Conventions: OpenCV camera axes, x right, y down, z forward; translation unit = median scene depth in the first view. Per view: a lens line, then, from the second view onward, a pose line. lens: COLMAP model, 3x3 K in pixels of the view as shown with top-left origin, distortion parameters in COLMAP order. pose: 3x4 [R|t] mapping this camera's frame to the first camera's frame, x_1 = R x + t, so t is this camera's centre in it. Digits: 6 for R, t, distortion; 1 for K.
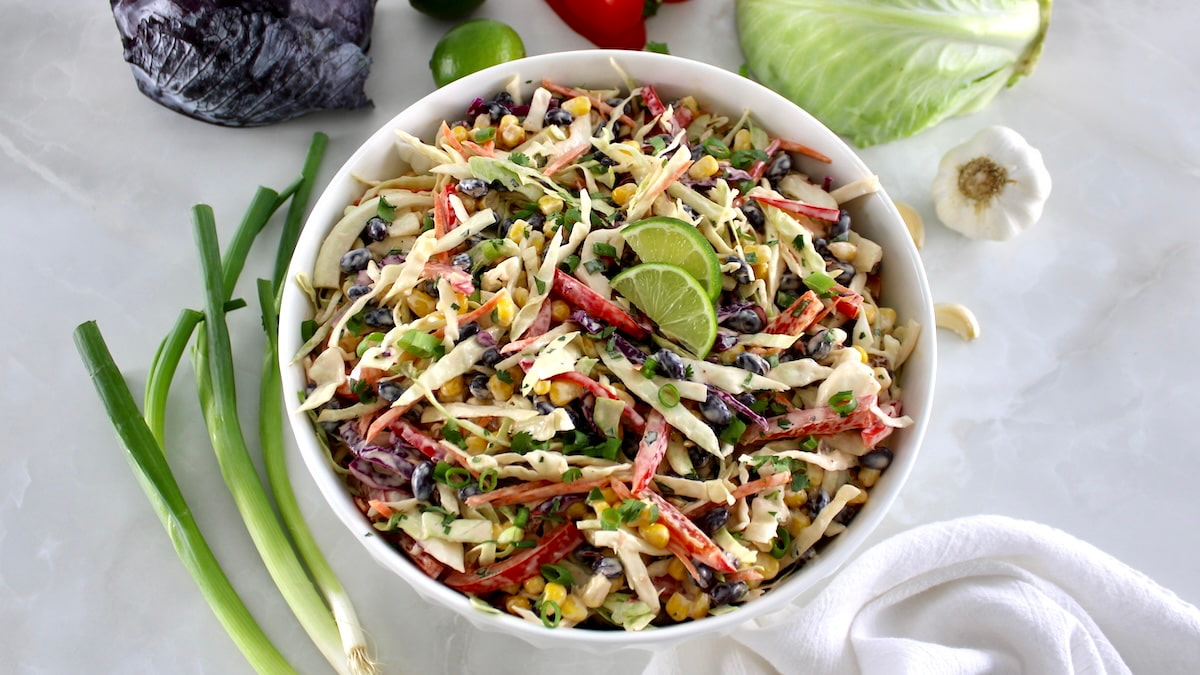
lens RADIAL K [[1057.6, 0, 579.0], [0, 1057.6, 340.1], [0, 0, 1]] dist [-0.119551, 0.000101]
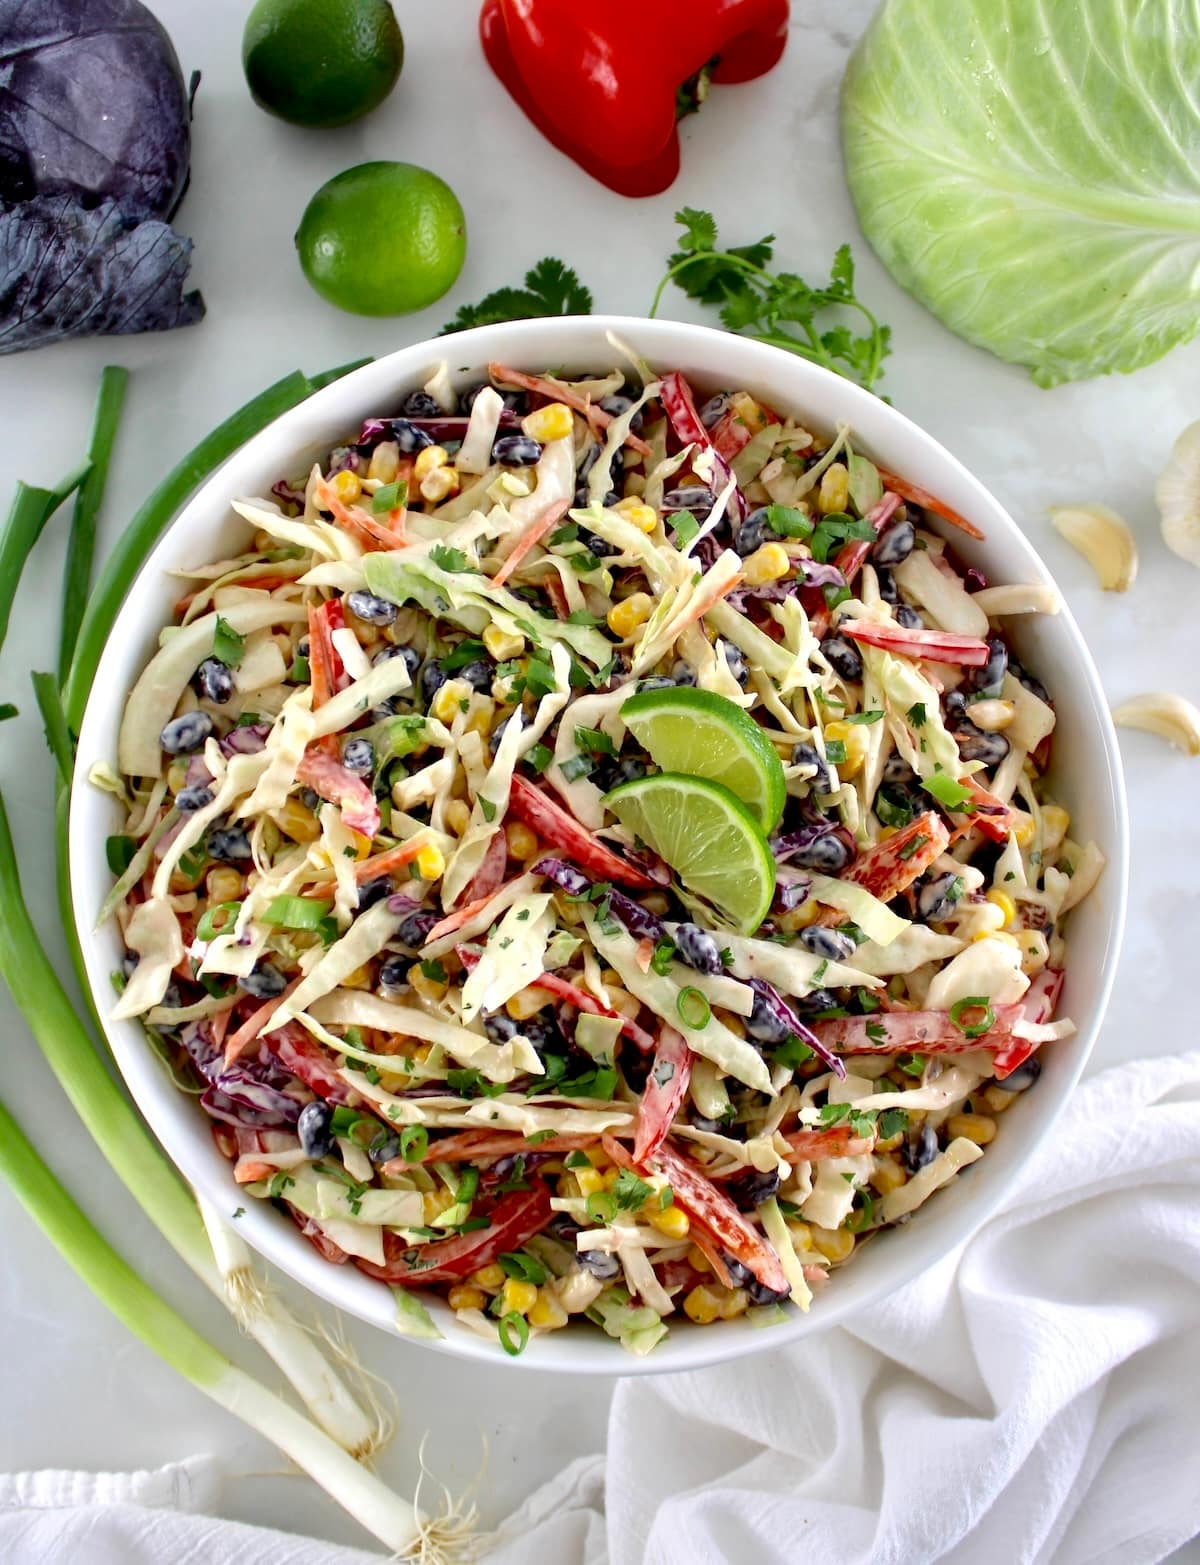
lens RADIAL K [[1628.5, 0, 600.0], [0, 1628.5, 782.5], [0, 0, 1]] dist [-0.108092, -0.013019]
pose [[0.999978, -0.006386, 0.001624, 0.027223], [0.005500, 0.944675, 0.327962, -0.381754], [-0.003629, -0.327946, 0.944690, 0.117863]]
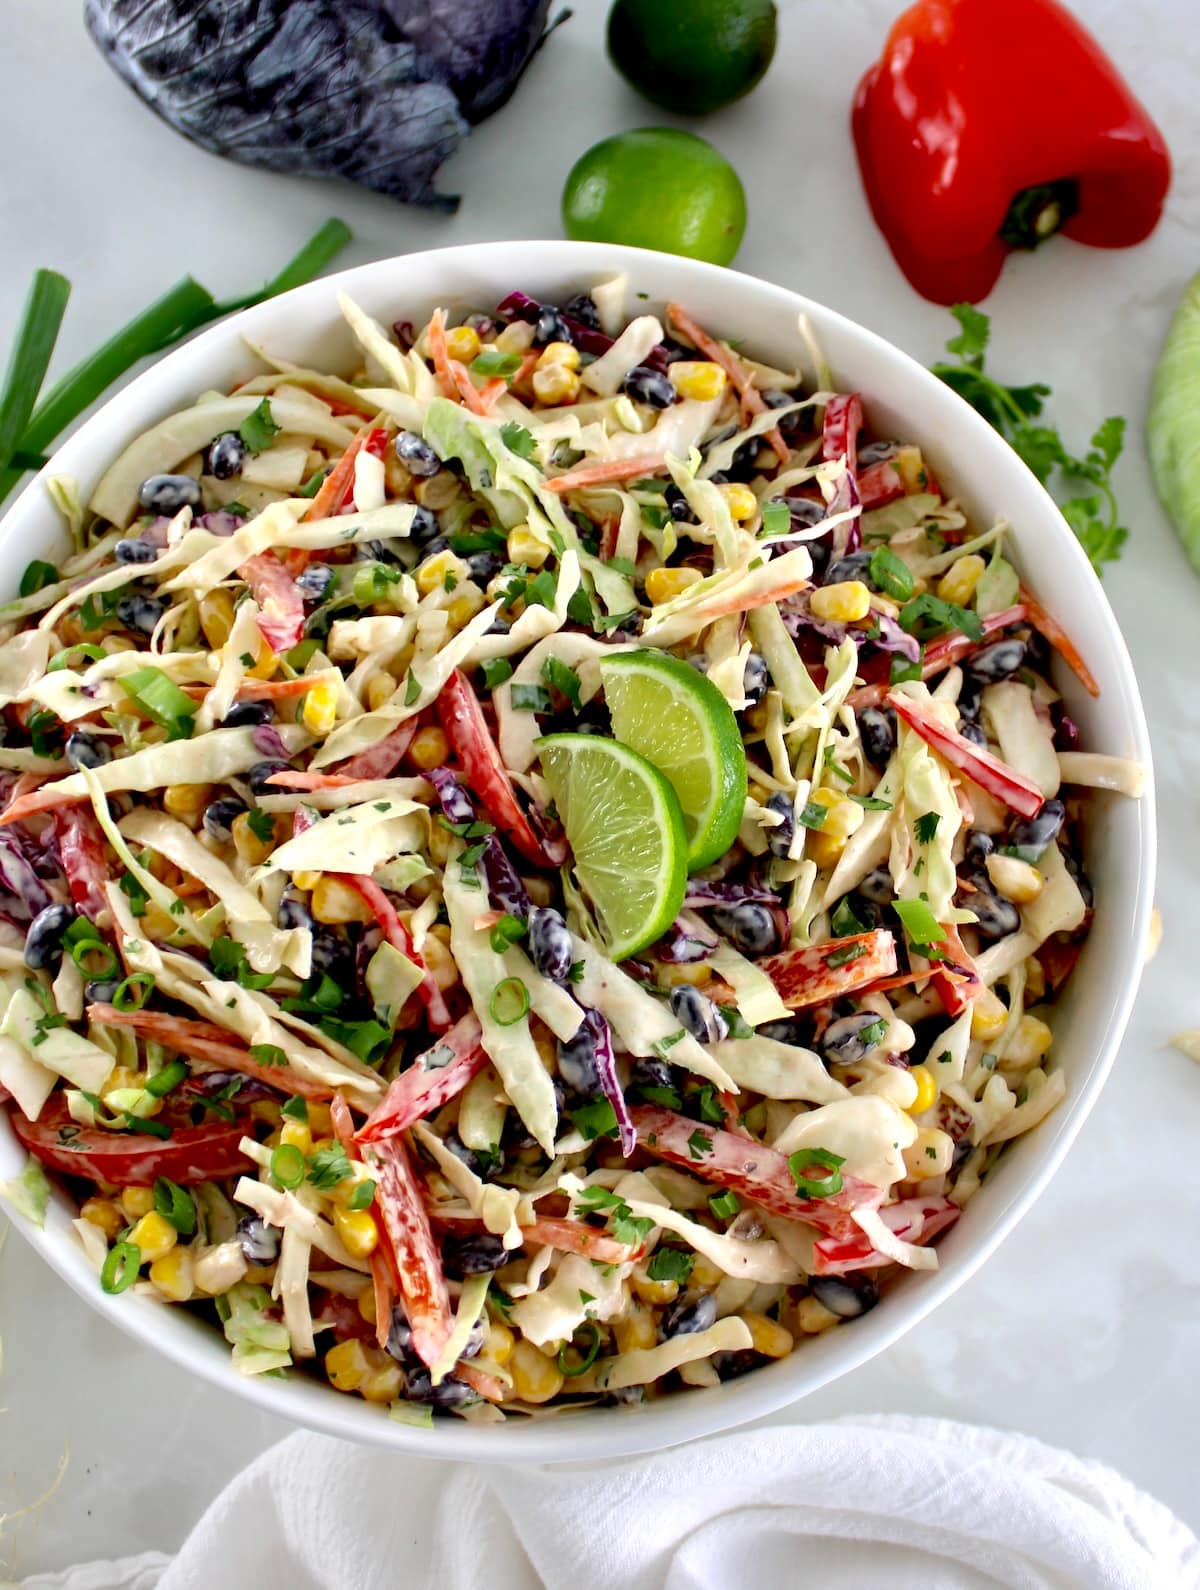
lens RADIAL K [[1774.1, 0, 637.8], [0, 1774.1, 789.5], [0, 0, 1]] dist [-0.114637, 0.024346]
pose [[0.888855, 0.431951, -0.152821, 0.219440], [-0.411402, 0.899222, 0.148824, -0.185775], [0.201705, -0.069412, 0.976984, 0.175198]]
